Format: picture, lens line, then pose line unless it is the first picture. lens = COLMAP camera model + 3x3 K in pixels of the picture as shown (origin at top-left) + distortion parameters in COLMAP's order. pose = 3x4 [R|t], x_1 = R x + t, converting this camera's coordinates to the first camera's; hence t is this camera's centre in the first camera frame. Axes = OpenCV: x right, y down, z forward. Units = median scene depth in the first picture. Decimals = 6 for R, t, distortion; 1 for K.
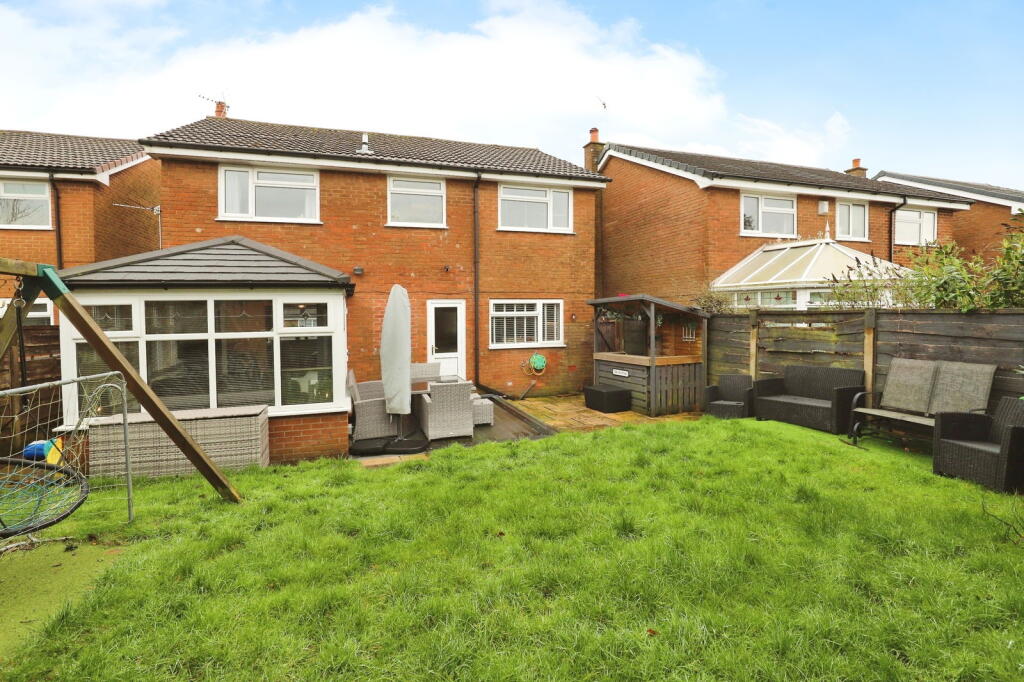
lens RADIAL K [[484.9, 0, 514.3], [0, 484.9, 295.2], [0, 0, 1]] dist [-0.034307, 0.000656]
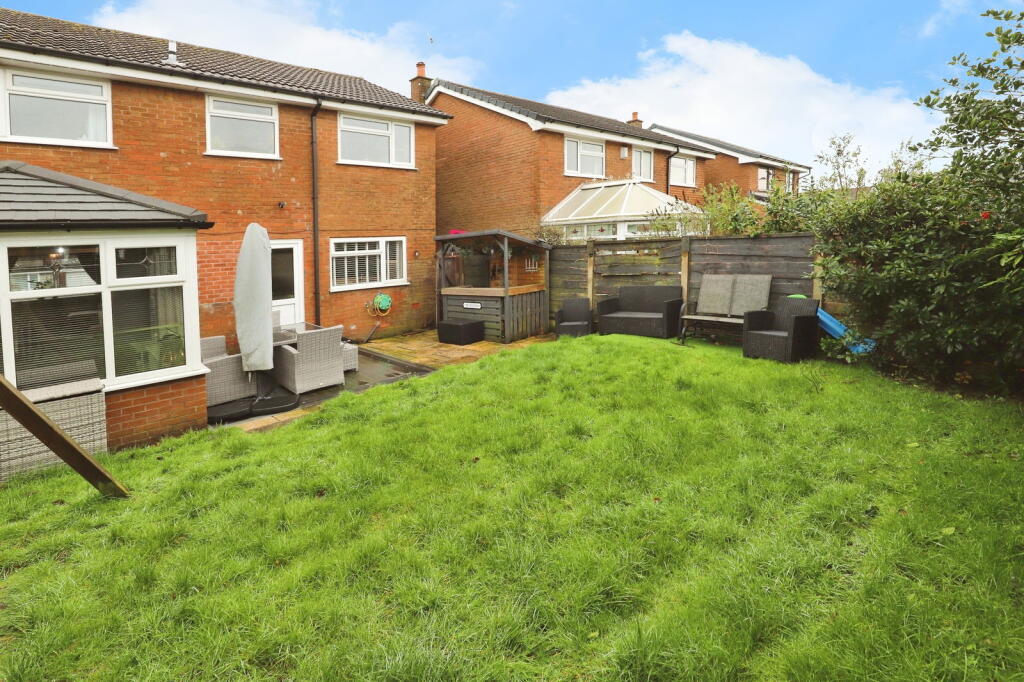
lens RADIAL K [[494.3, 0, 511.5], [0, 494.3, 246.5], [0, 0, 1]] dist [-0.034551, 0.001004]
pose [[0.911254, -0.033835, 0.410452, -0.137028], [0.022364, 0.999214, 0.032717, 0.001307], [-0.411236, -0.020634, 0.911295, 0.003732]]
